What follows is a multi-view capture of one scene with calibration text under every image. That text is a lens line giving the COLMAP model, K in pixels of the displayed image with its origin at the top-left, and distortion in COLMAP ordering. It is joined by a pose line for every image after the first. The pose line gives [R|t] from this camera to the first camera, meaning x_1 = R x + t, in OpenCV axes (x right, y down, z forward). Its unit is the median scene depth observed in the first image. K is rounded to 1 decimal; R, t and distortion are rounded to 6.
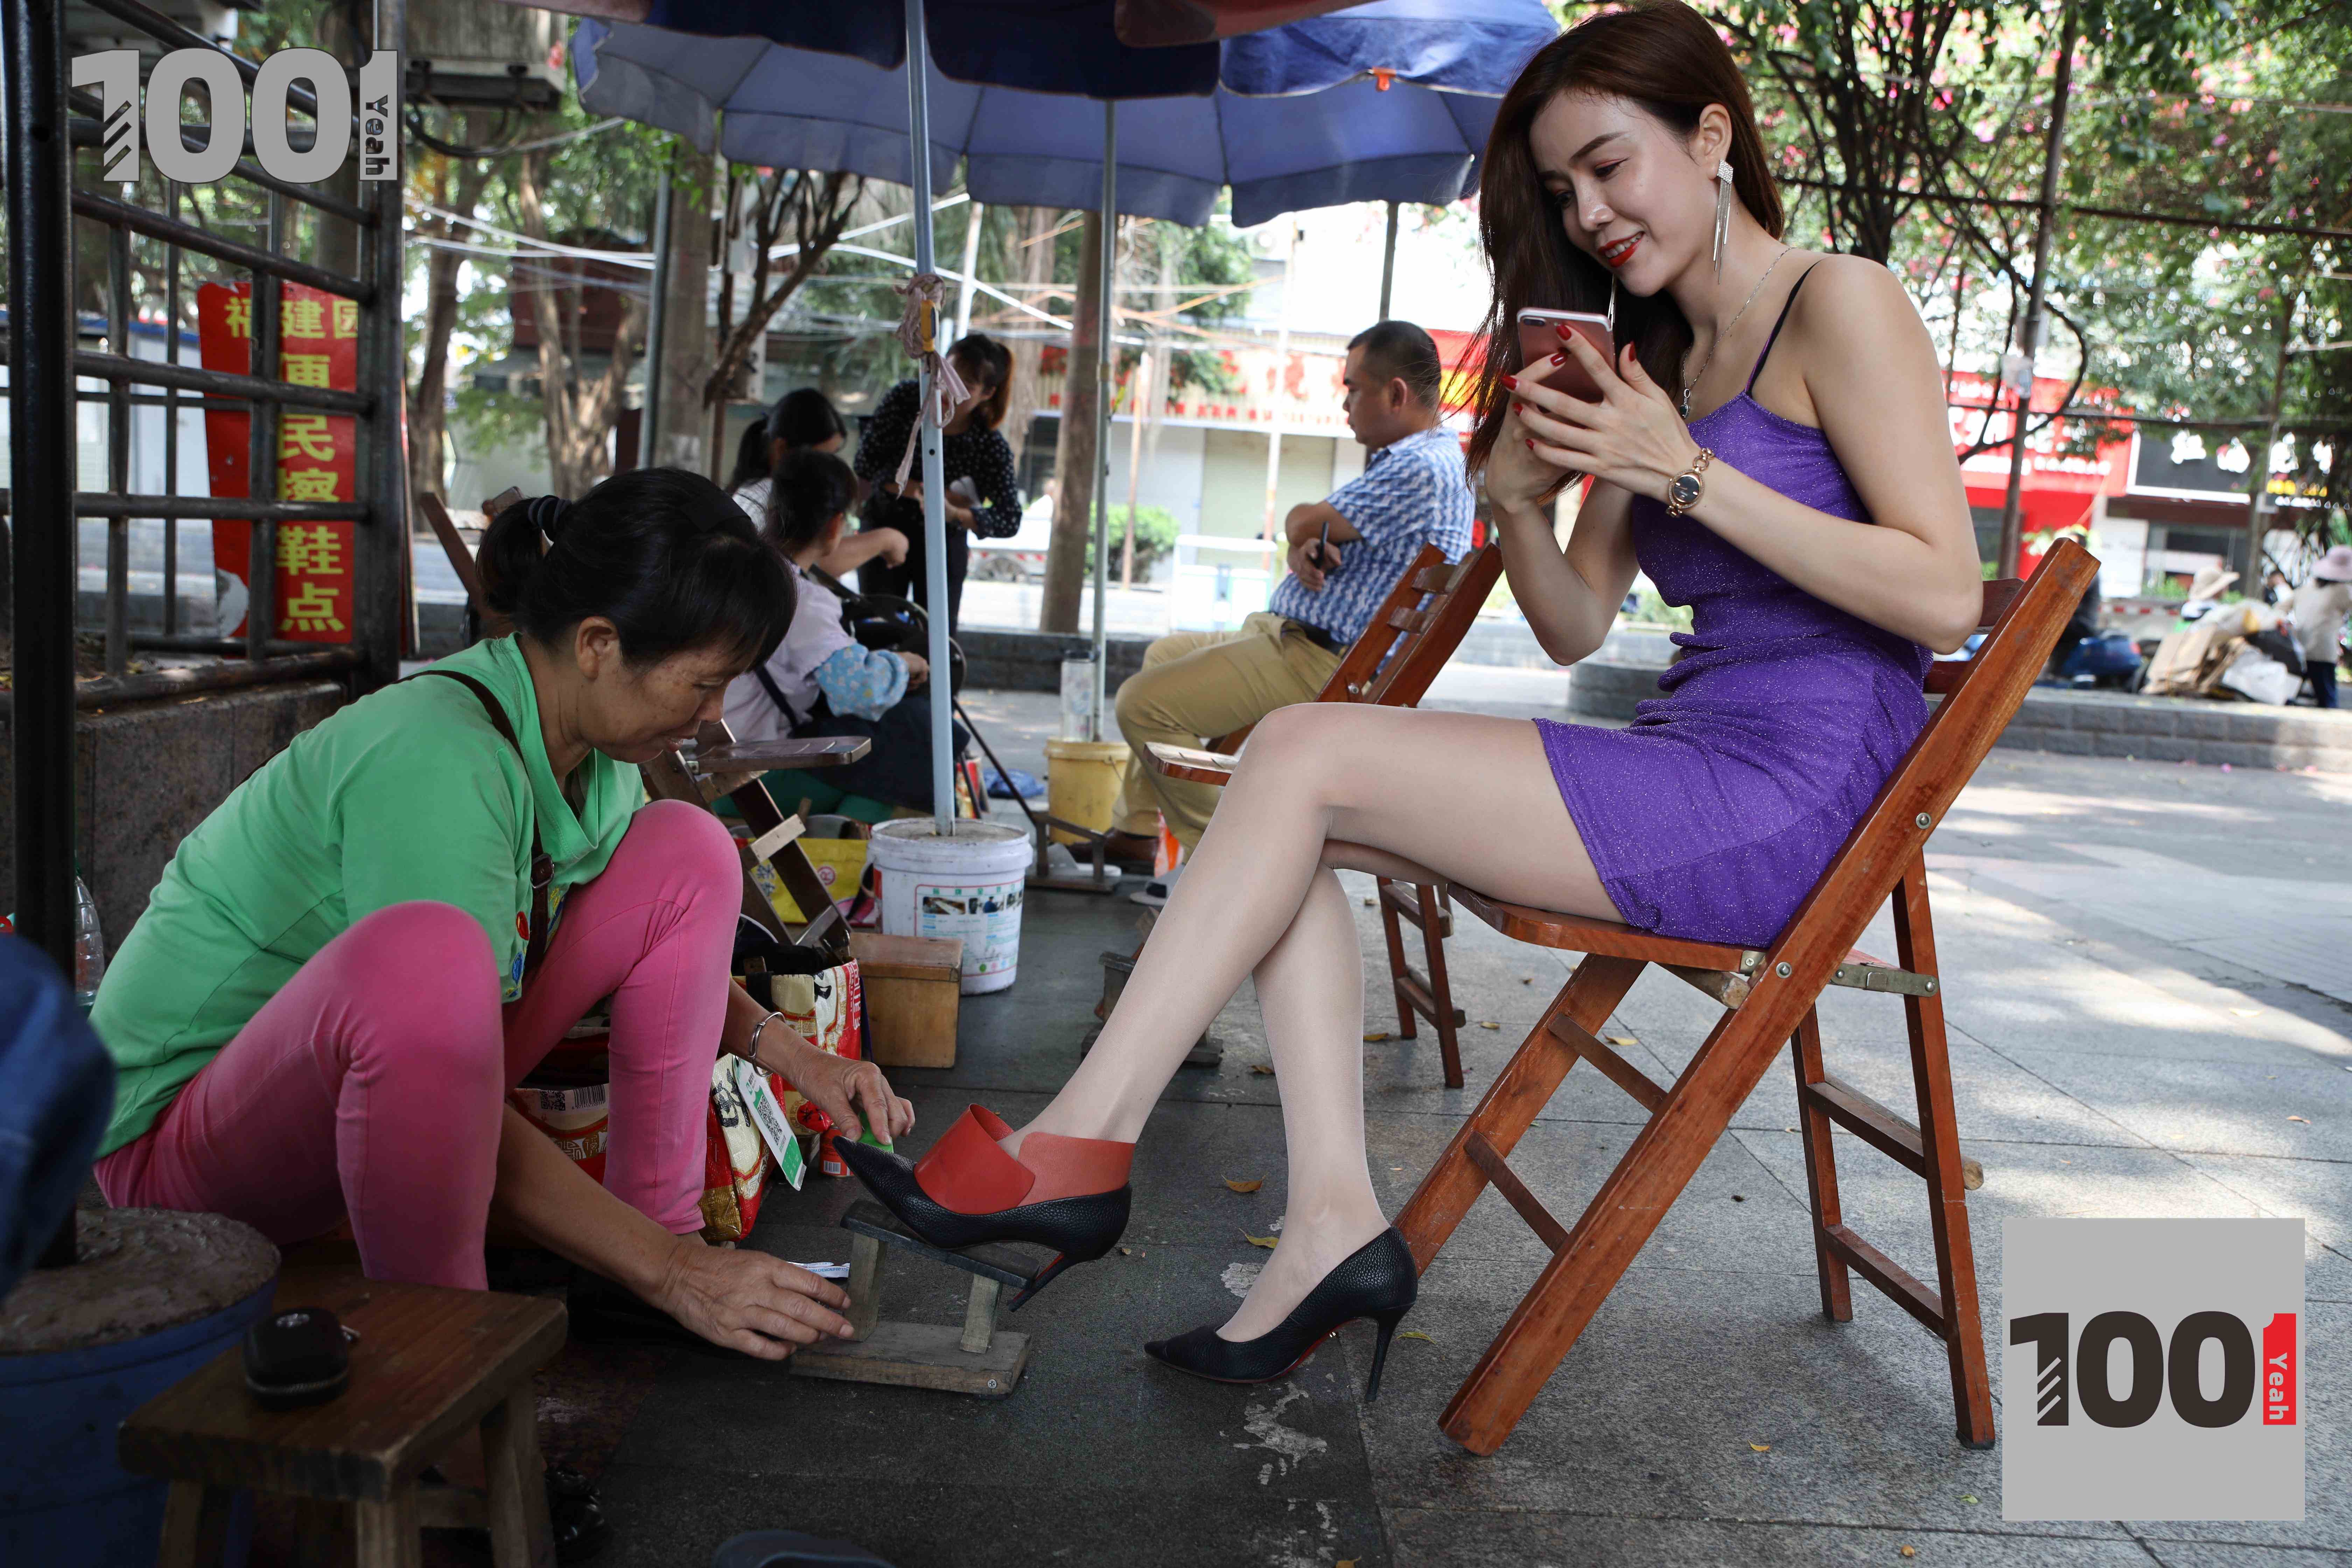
lens RADIAL K [[2165.3, 0, 1176.0], [0, 2165.3, 784.0], [0, 0, 1]] dist [-0.043534, 0.115869]
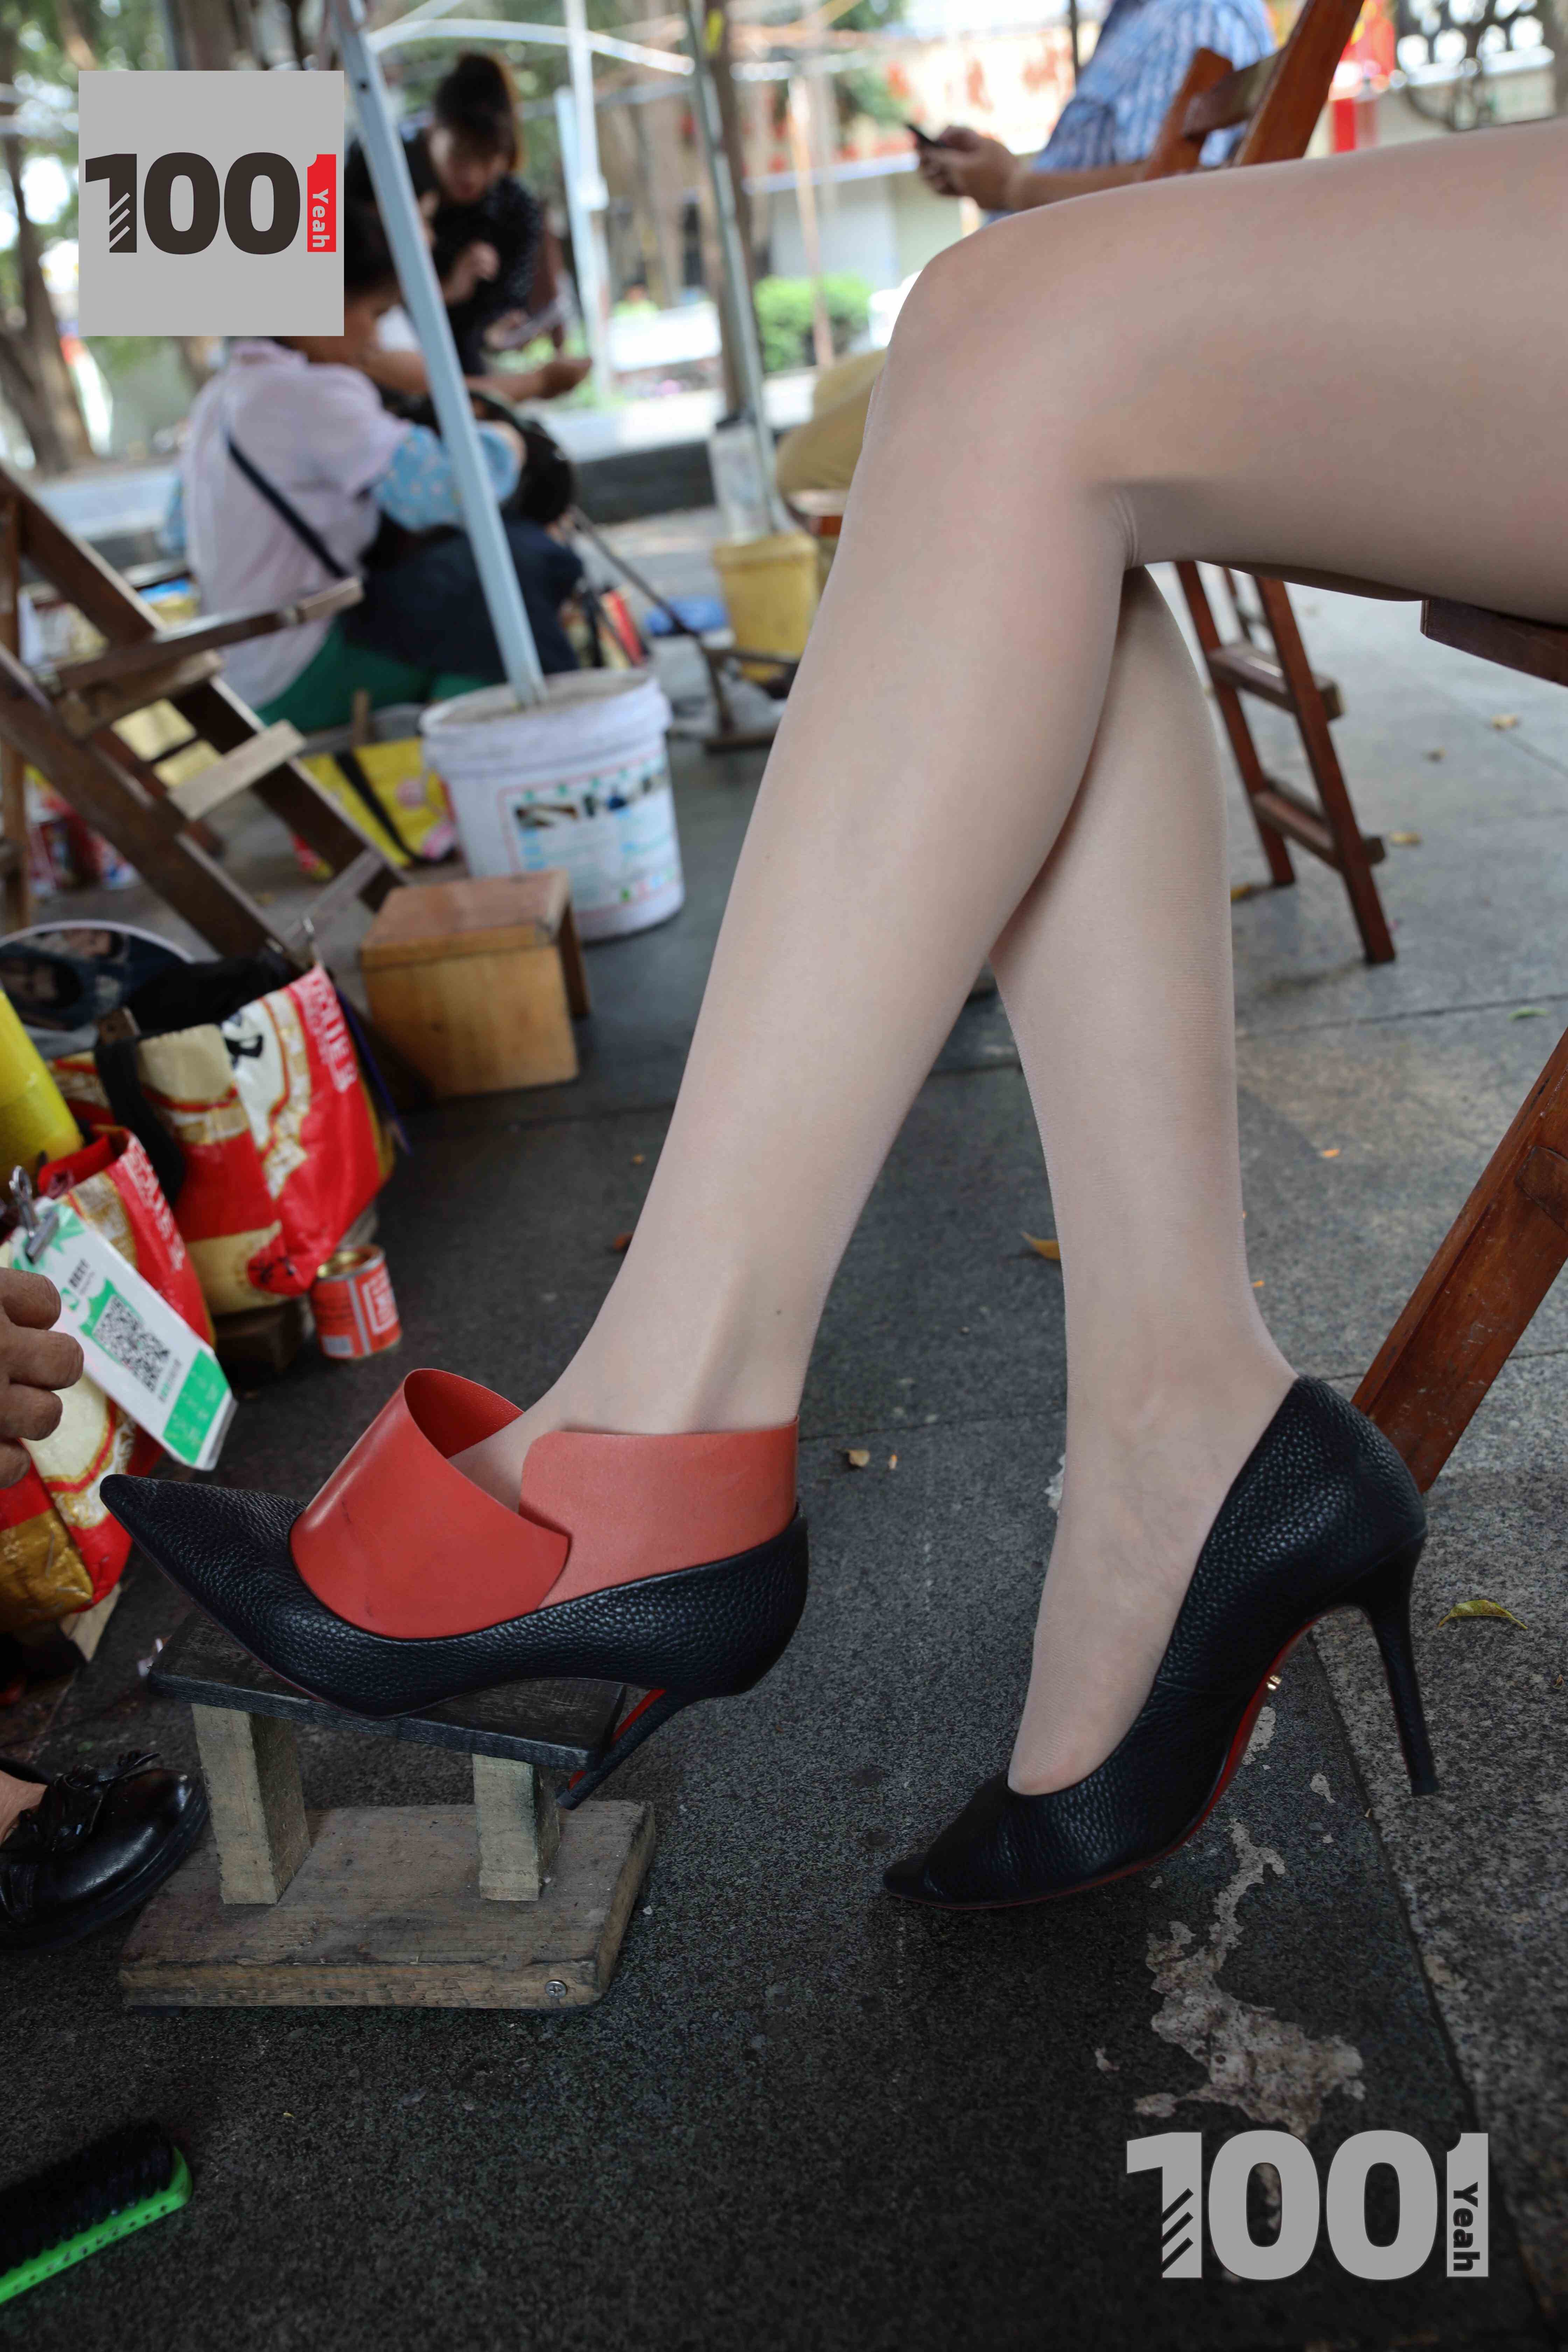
lens RADIAL K [[2152.7, 0, 784.0], [0, 2152.7, 1176.0], [0, 0, 1]] dist [-0.081082, 0.124217]
pose [[0.978605, -0.170240, -0.115546, 0.021383], [0.194214, 0.949712, 0.245617, 0.015018], [0.067922, -0.262802, 0.962456, 0.365156]]
